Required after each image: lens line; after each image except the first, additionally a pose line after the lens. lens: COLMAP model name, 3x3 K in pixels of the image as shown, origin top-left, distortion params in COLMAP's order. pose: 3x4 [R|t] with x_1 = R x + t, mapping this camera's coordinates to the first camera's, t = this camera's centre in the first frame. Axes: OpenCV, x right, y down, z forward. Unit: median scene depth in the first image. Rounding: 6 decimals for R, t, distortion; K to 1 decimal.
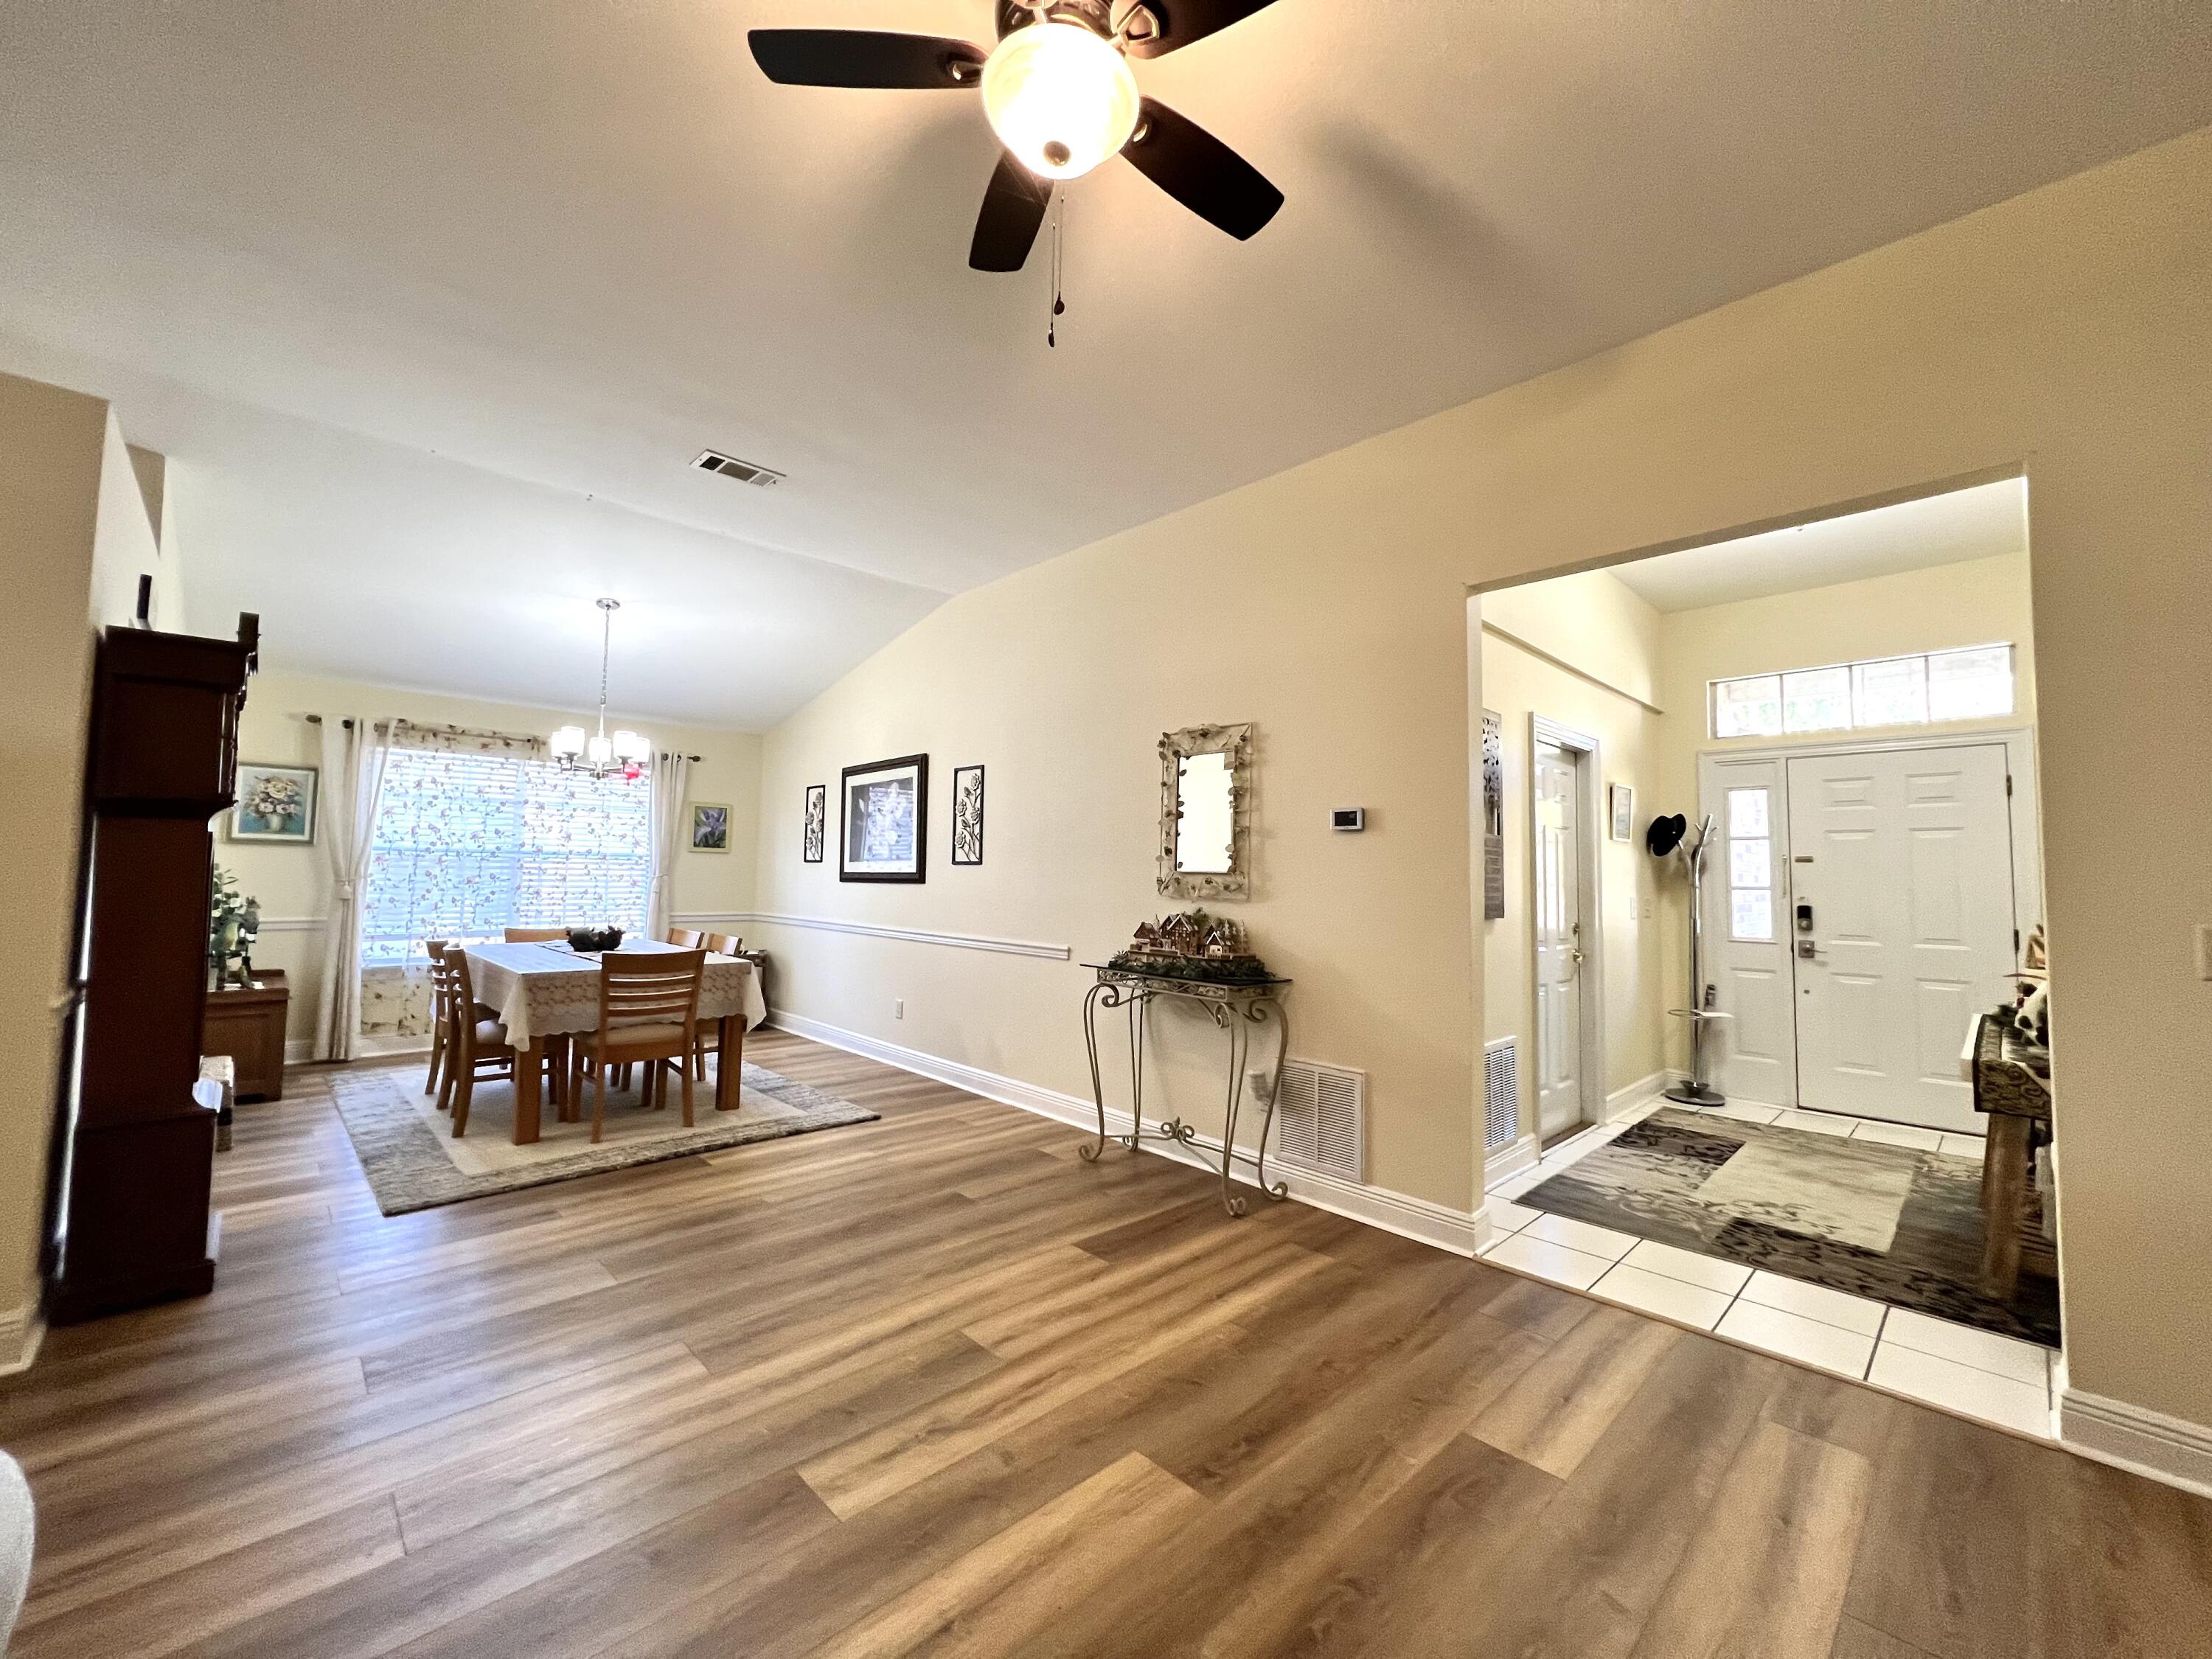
lens RADIAL K [[878.0, 0, 1111.5], [0, 878.0, 830.2], [0, 0, 1]] dist [-0.000237, -0.000097]
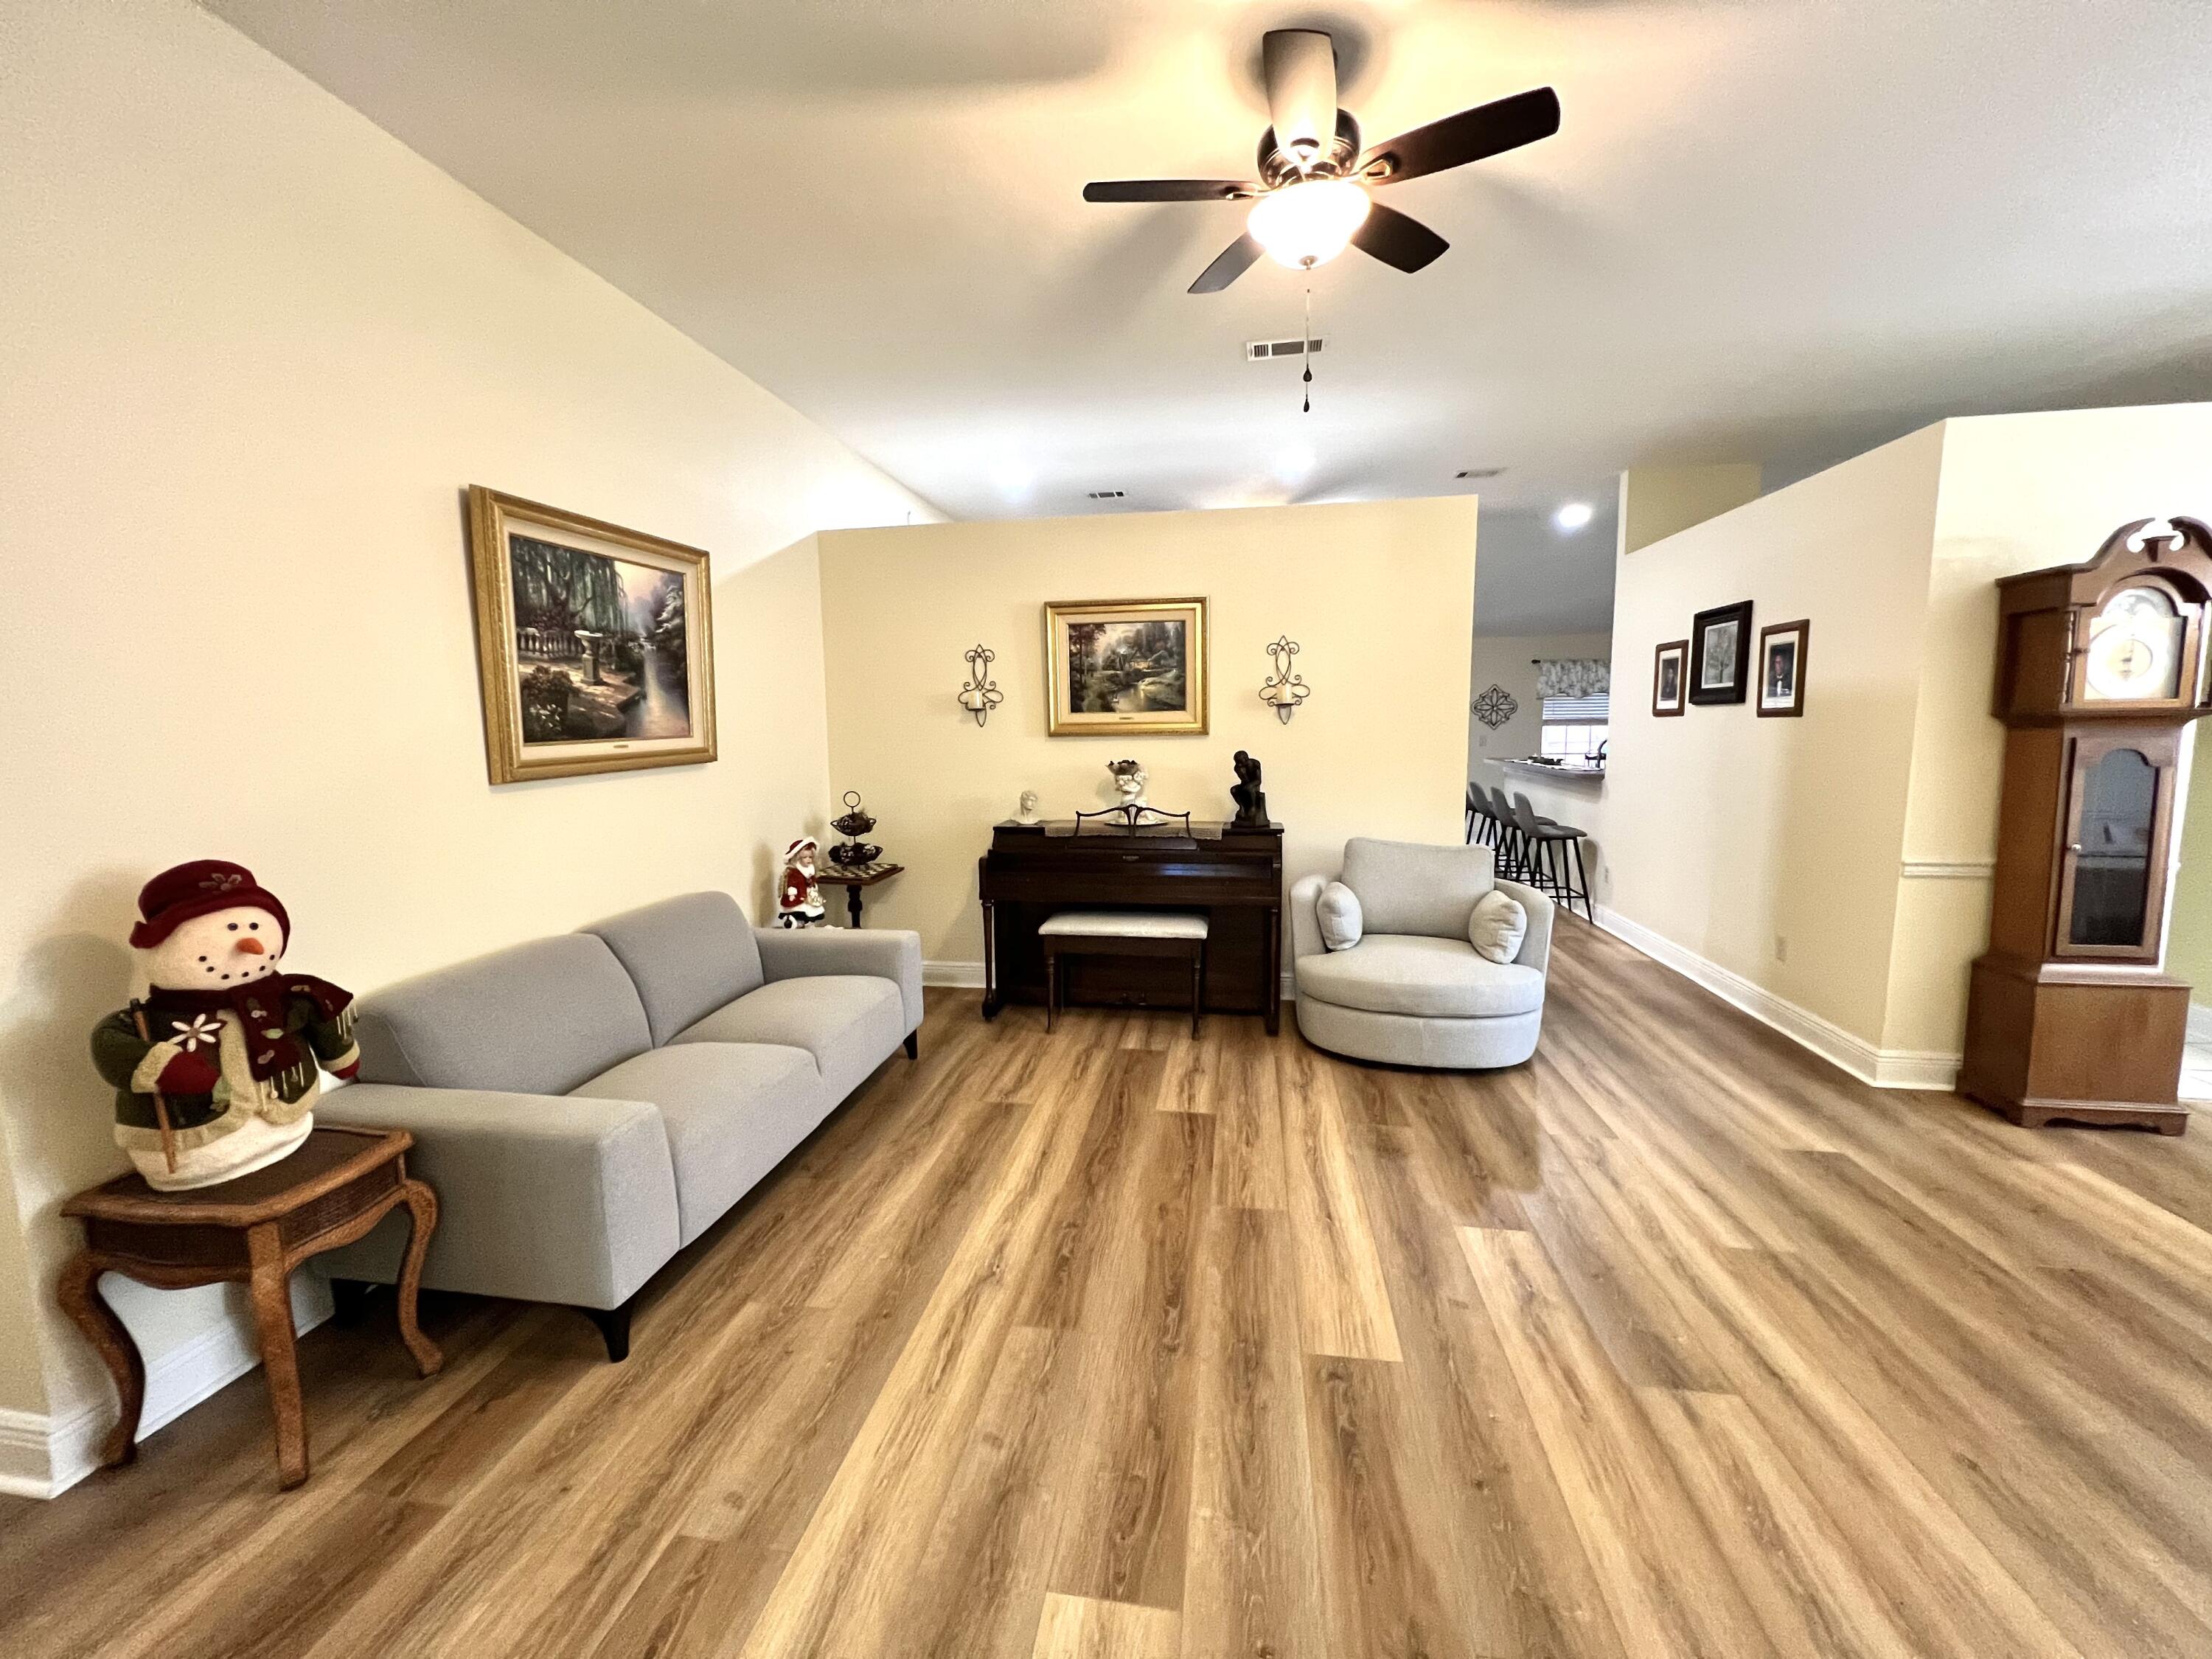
lens RADIAL K [[878.0, 0, 1104.8], [0, 878.0, 821.7], [0, 0, 1]] dist [-0.000237, -0.000097]
pose [[-0.801234, 0.057041, -0.595625, 0.843985], [0.029206, 0.997987, 0.056286, 0.011122], [0.597637, 0.027703, -0.801288, 1.531323]]
